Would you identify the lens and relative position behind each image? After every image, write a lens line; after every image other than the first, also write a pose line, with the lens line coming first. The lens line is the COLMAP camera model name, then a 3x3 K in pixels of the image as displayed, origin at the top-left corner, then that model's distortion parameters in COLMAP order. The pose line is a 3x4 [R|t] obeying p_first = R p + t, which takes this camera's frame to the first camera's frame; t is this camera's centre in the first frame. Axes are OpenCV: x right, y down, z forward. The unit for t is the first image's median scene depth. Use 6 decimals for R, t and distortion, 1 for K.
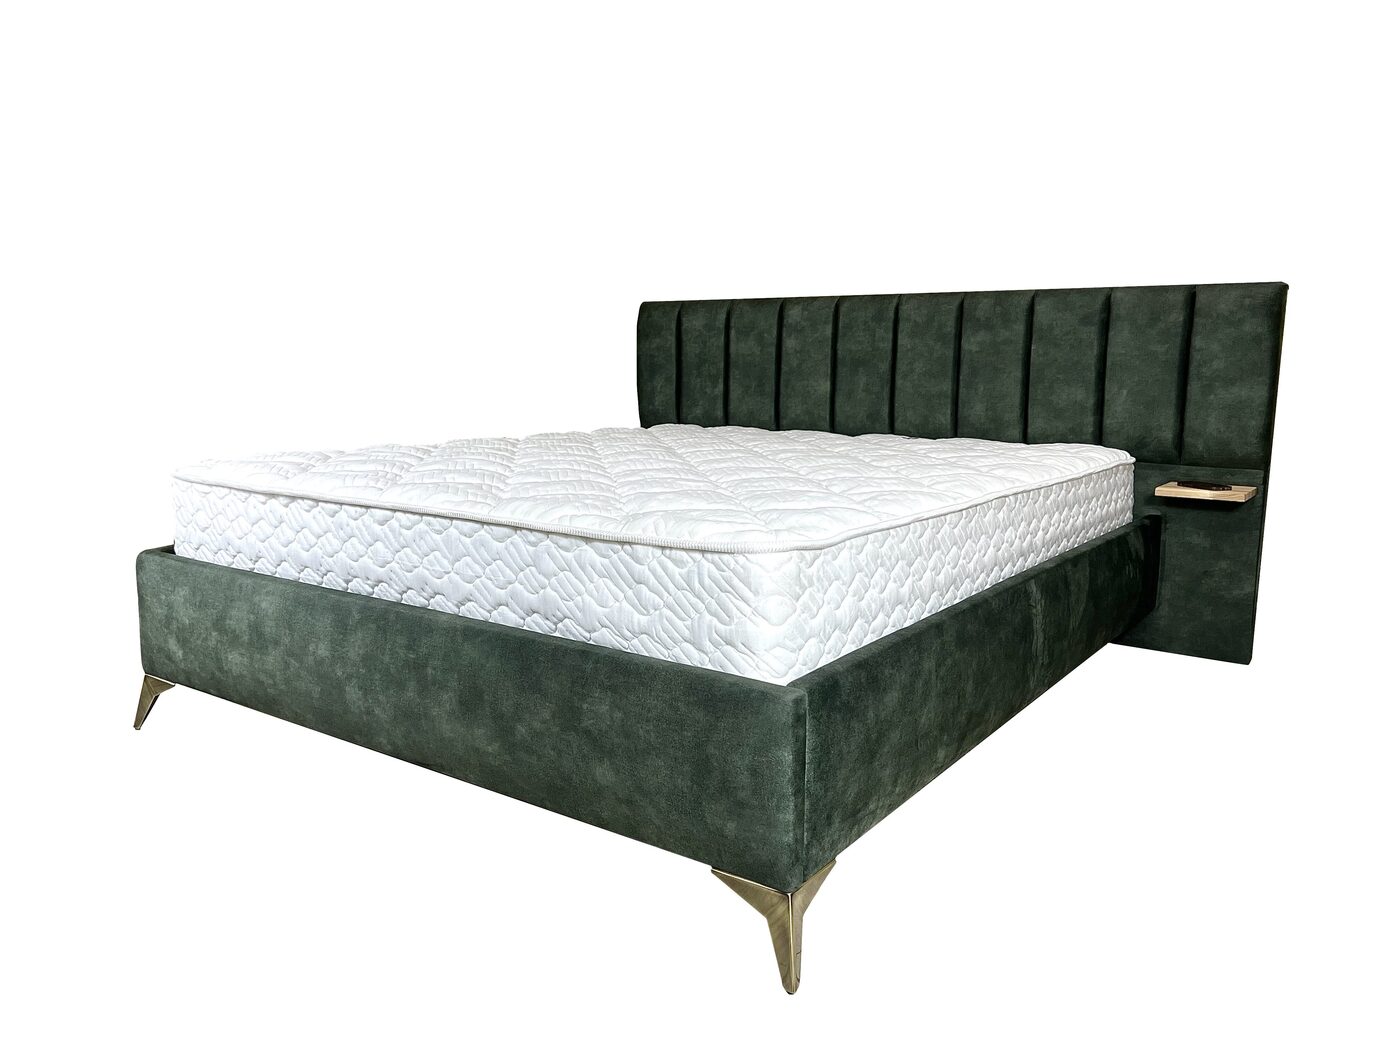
lens RADIAL K [[1034.0, 0, 700.0], [0, 1034.0, 525.0], [0, 0, 1]] dist [0.102699, -0.288238]
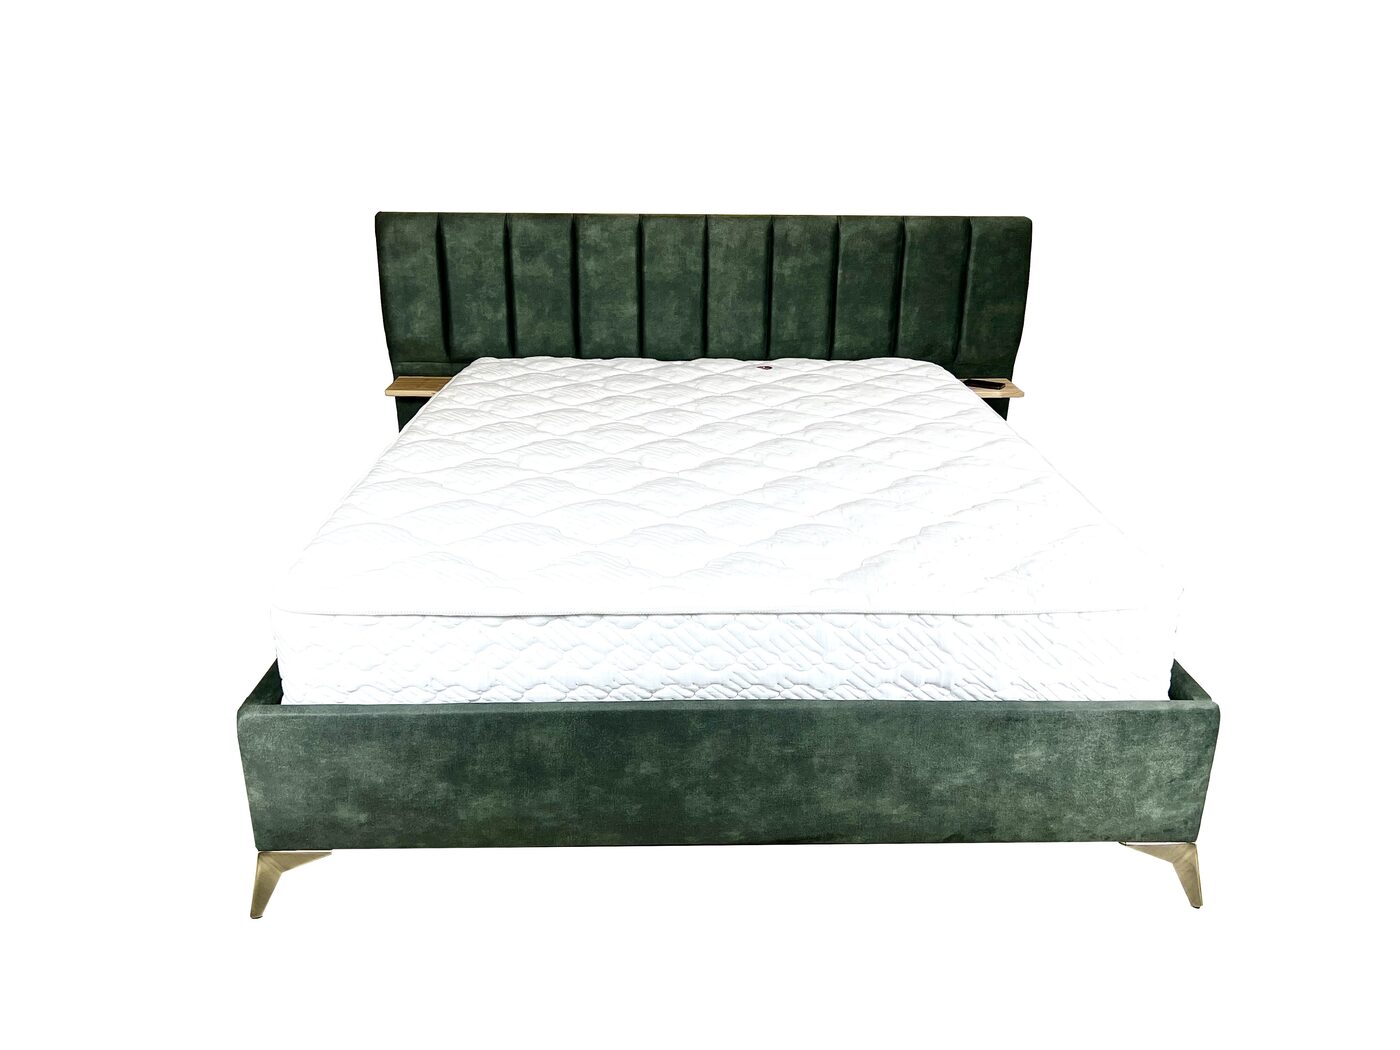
lens RADIAL K [[1034.0, 0, 700.0], [0, 1034.0, 525.0], [0, 0, 1]] dist [0.102699, -0.288238]
pose [[0.803222, -0.212812, 0.556369, -0.460971], [0.091753, 0.967059, 0.237439, -0.178090], [-0.588572, -0.139668, 0.796289, 0.151472]]
